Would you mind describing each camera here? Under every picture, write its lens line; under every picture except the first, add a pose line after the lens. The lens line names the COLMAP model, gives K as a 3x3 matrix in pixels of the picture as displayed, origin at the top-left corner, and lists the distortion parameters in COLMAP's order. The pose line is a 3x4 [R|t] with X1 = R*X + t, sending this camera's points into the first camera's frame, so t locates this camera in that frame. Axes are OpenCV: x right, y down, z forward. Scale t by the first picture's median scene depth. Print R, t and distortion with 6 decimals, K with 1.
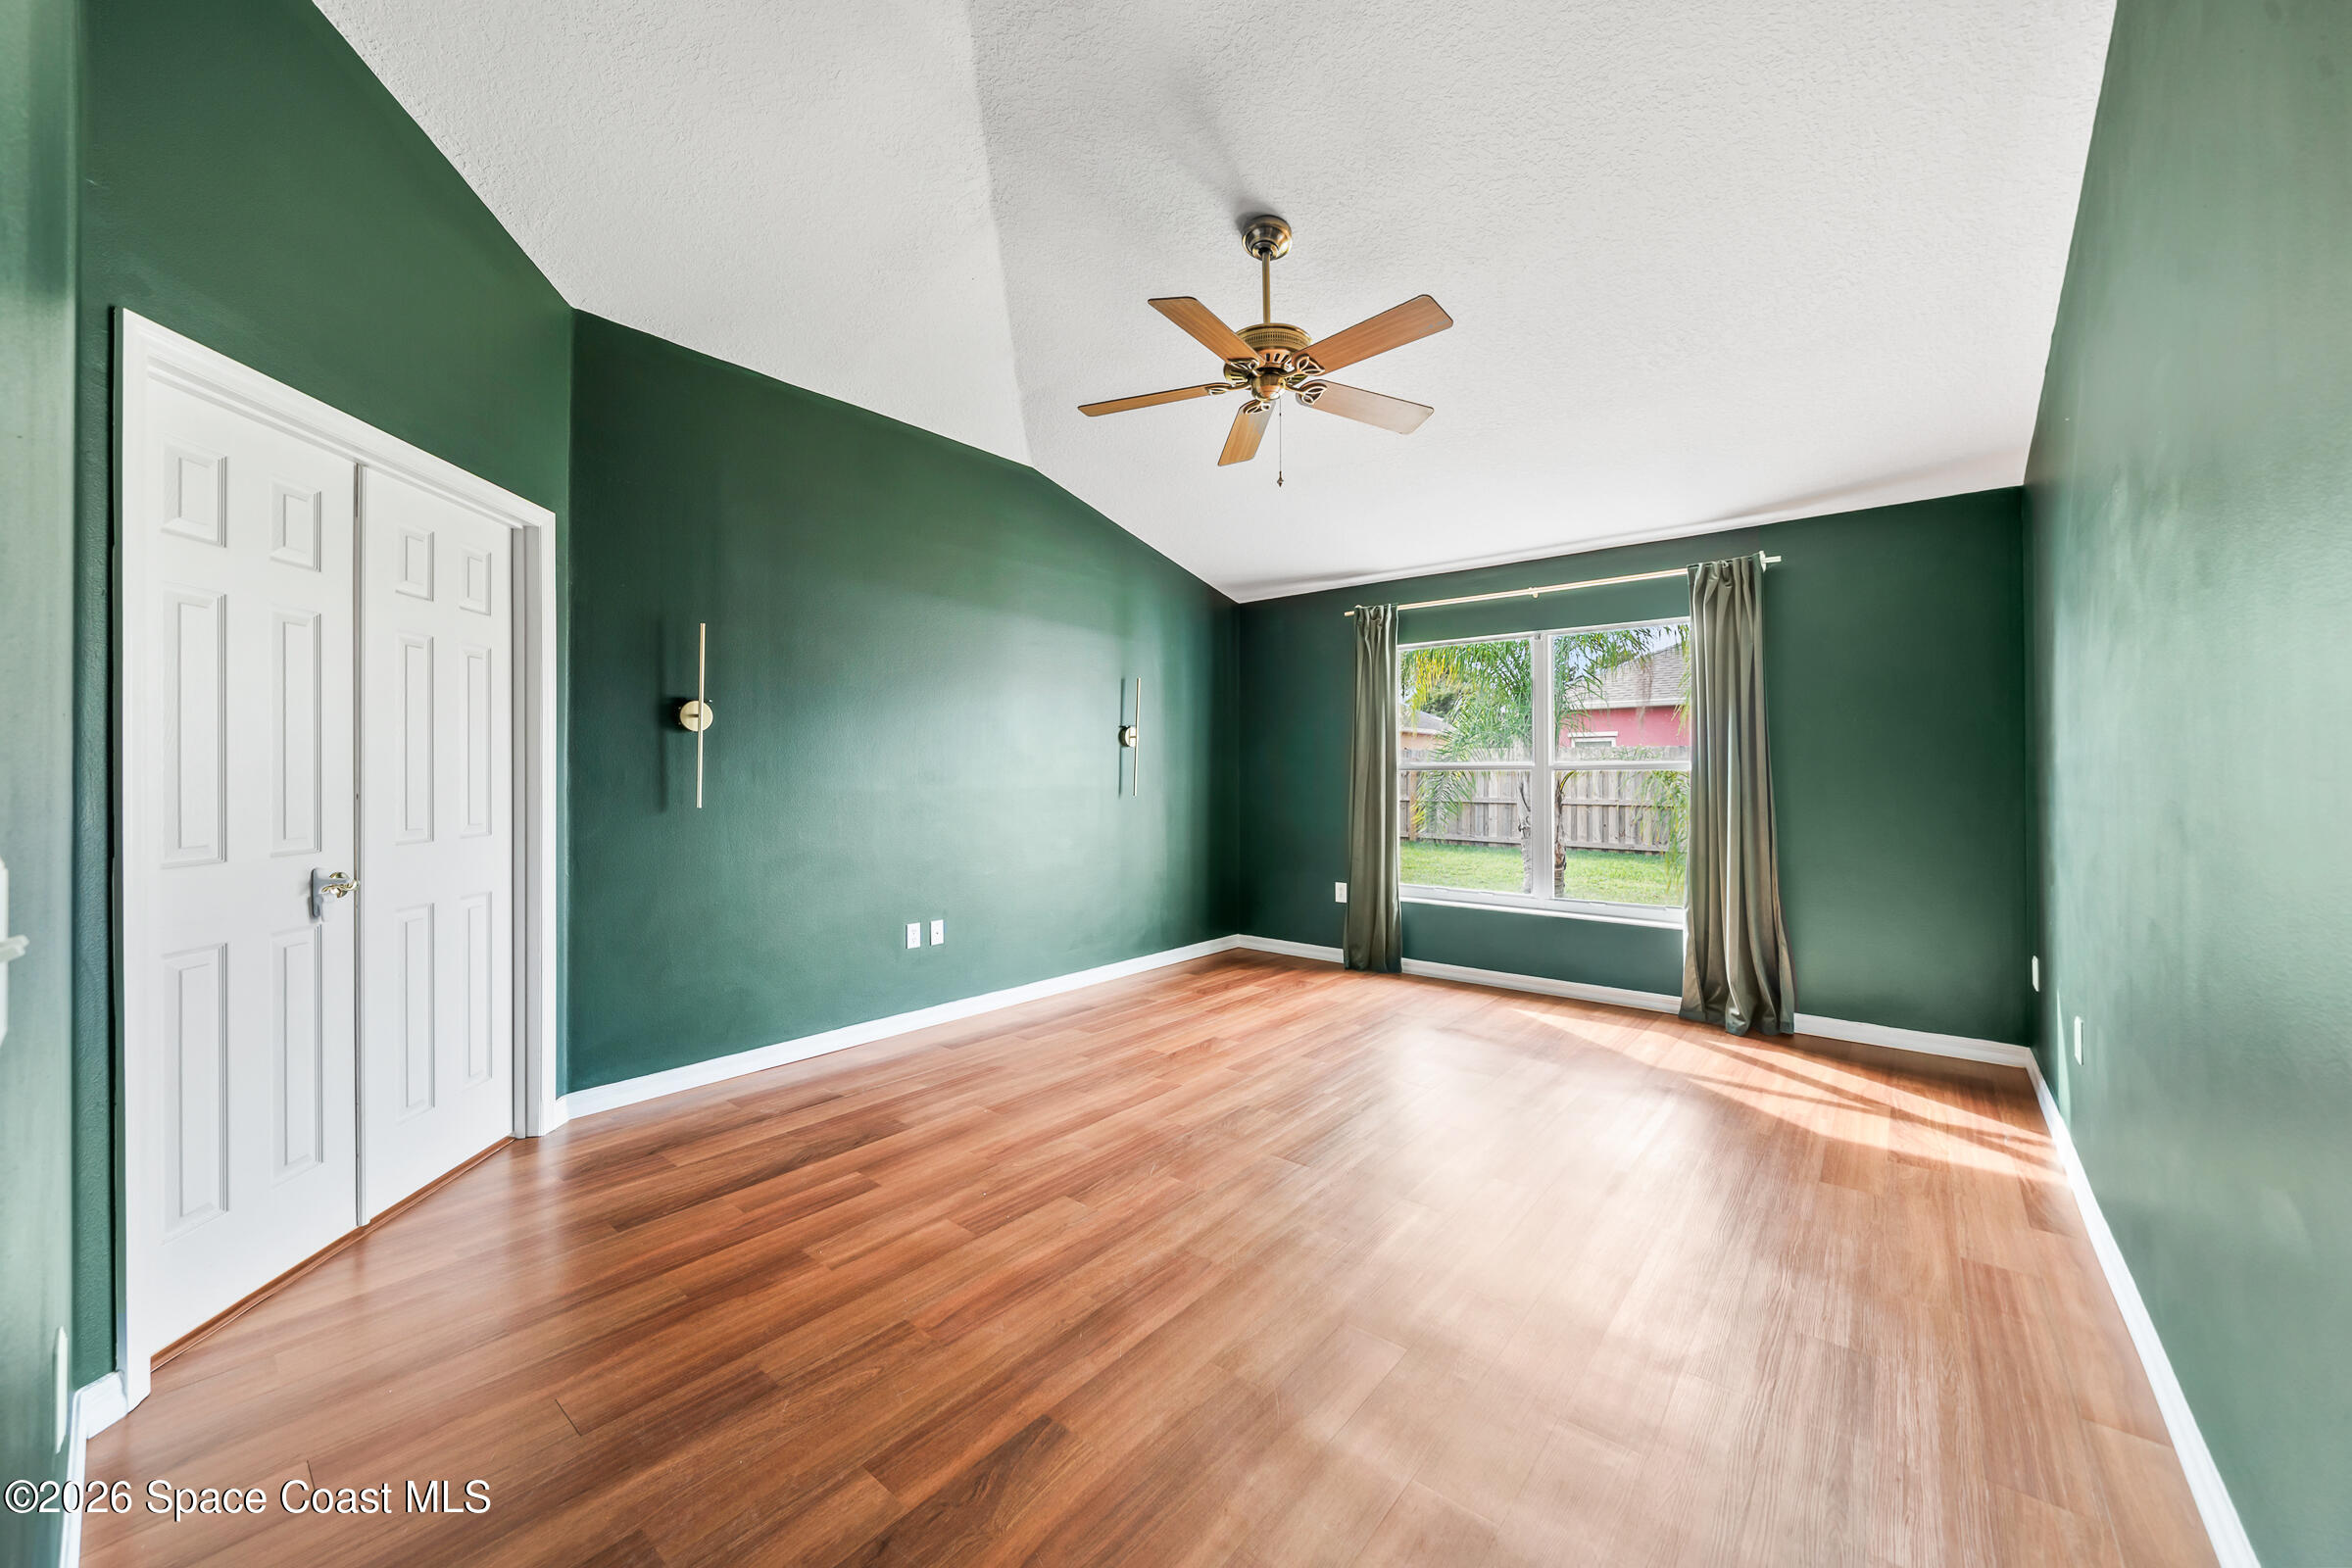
lens RADIAL K [[845.0, 0, 1161.2], [0, 845.0, 770.9], [0, 0, 1]] dist [-0.001820, -0.000169]
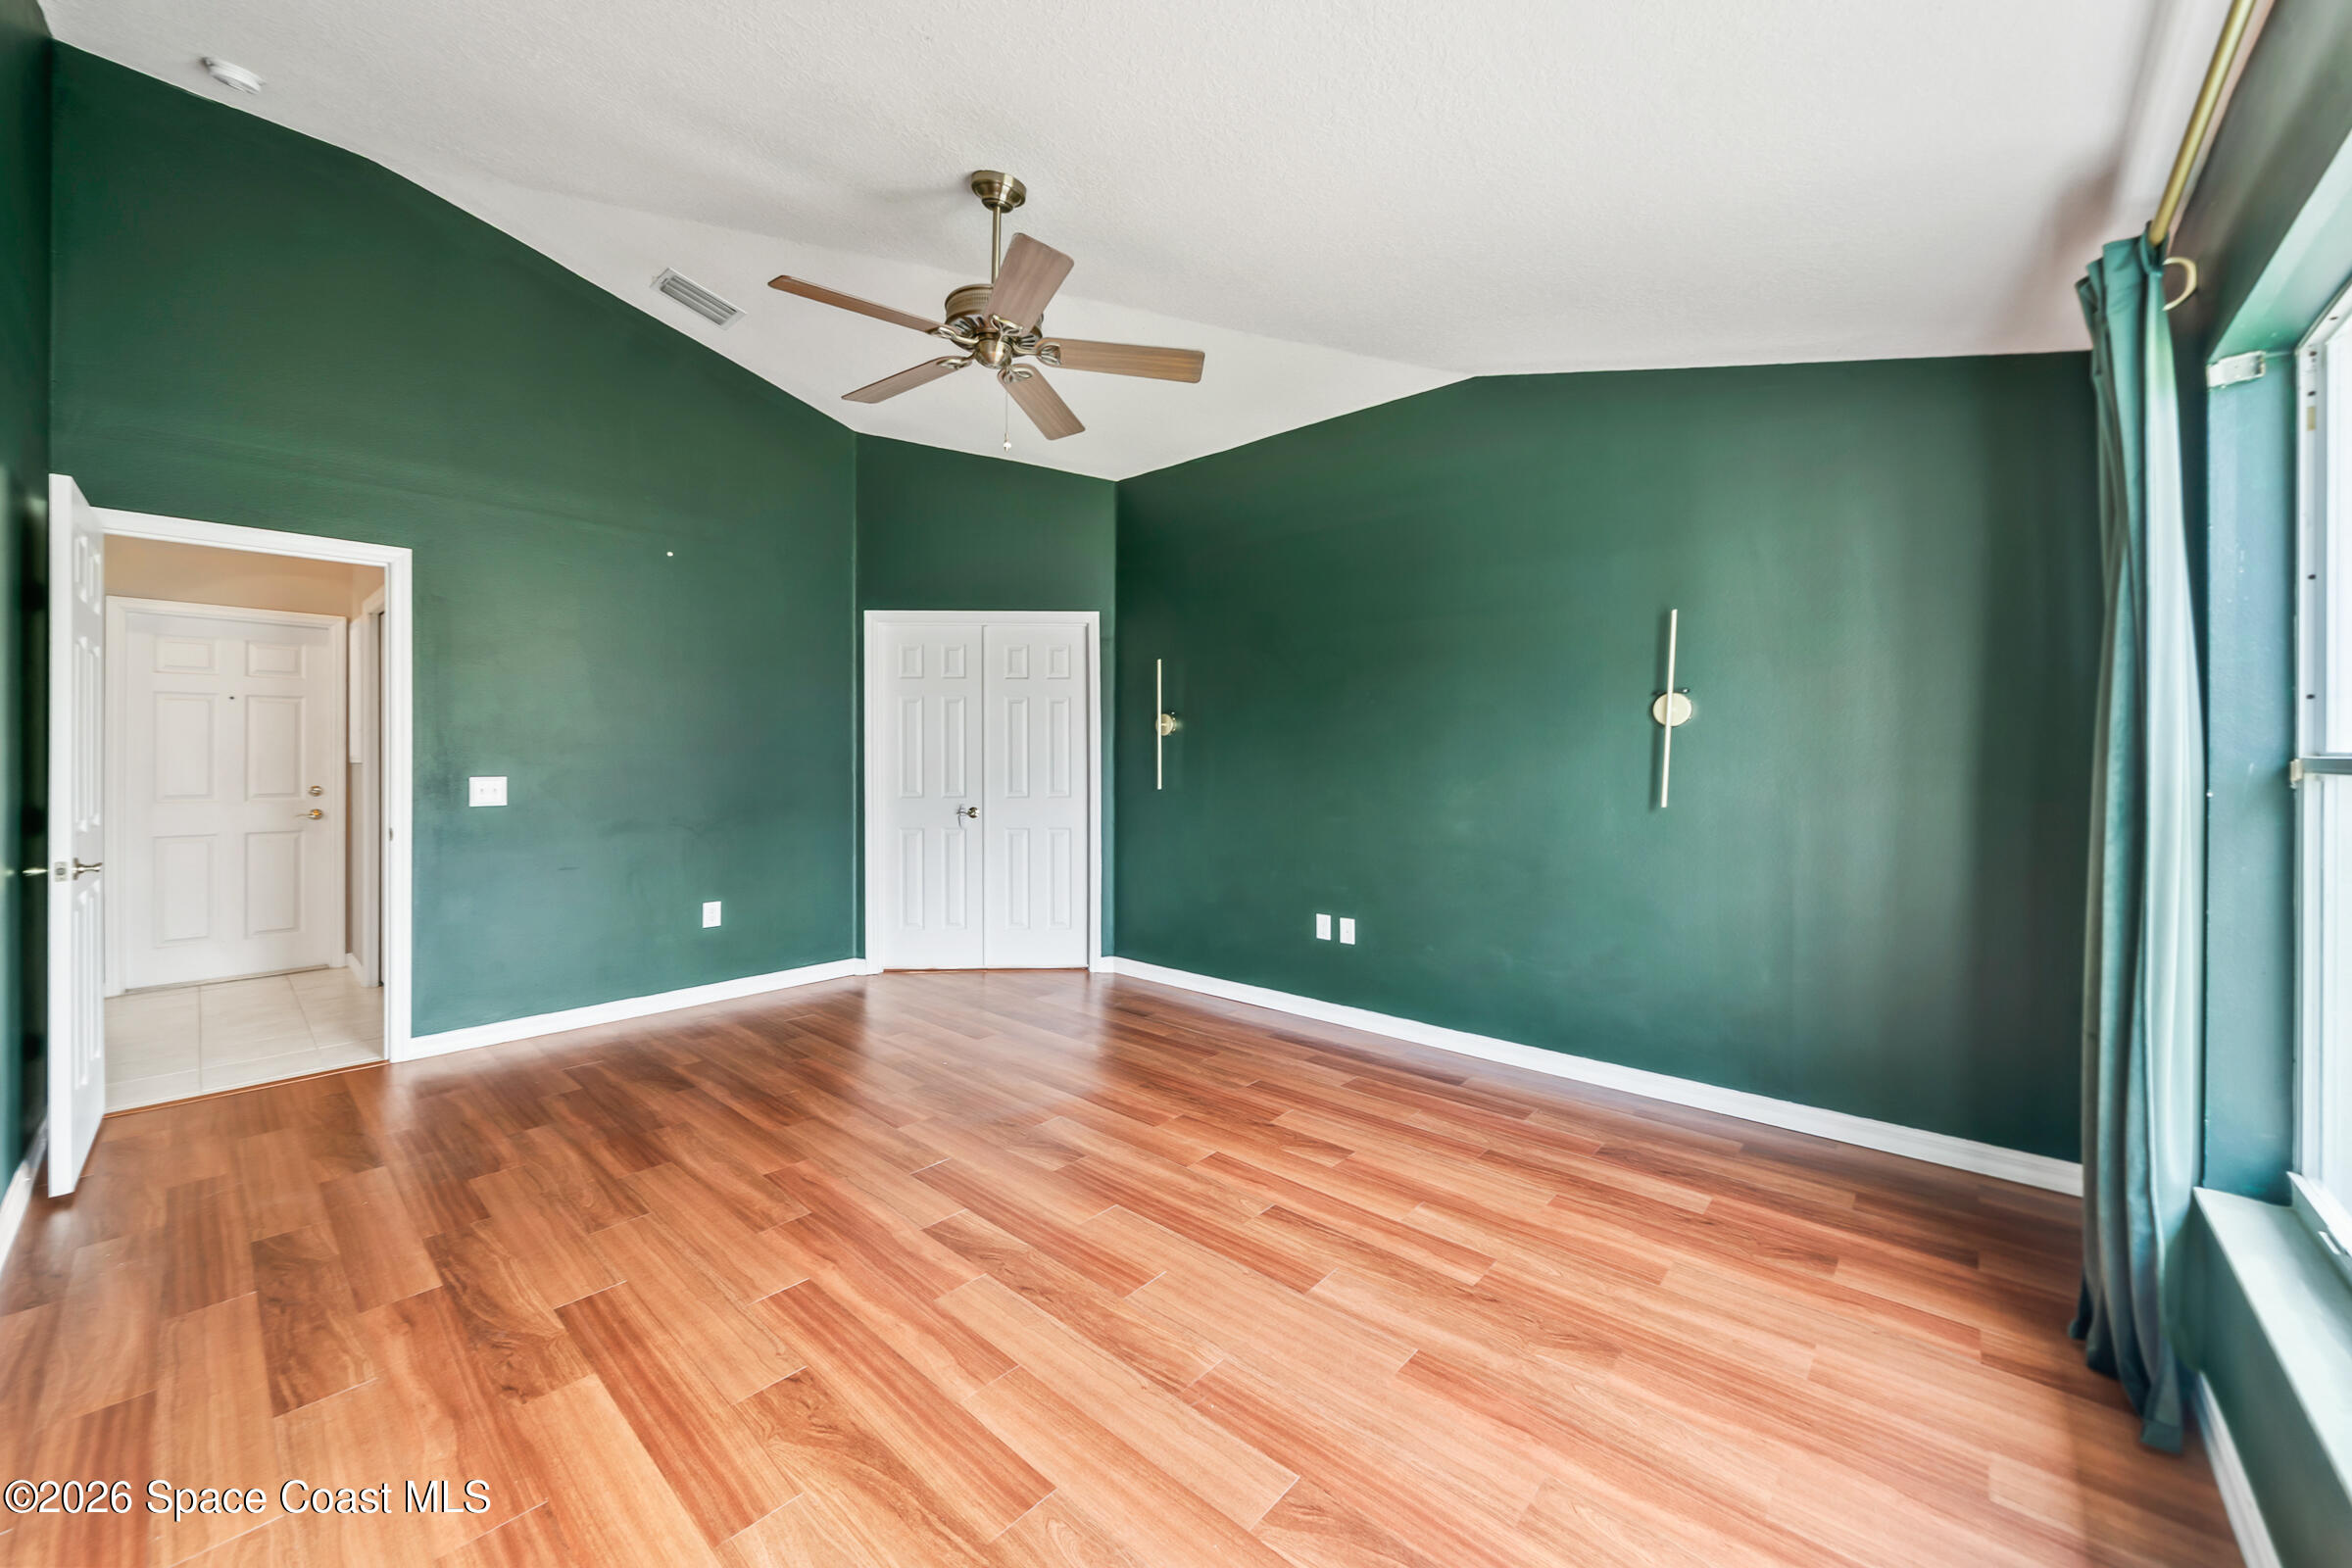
lens RADIAL K [[845.0, 0, 1161.5], [0, 845.0, 772.1], [0, 0, 1]] dist [-0.001820, -0.000169]
pose [[0.001985, 0.010189, -0.999946, 0.812470], [0.001139, 0.999947, 0.010192, 0.000165], [0.999997, -0.001160, 0.001973, 0.919575]]
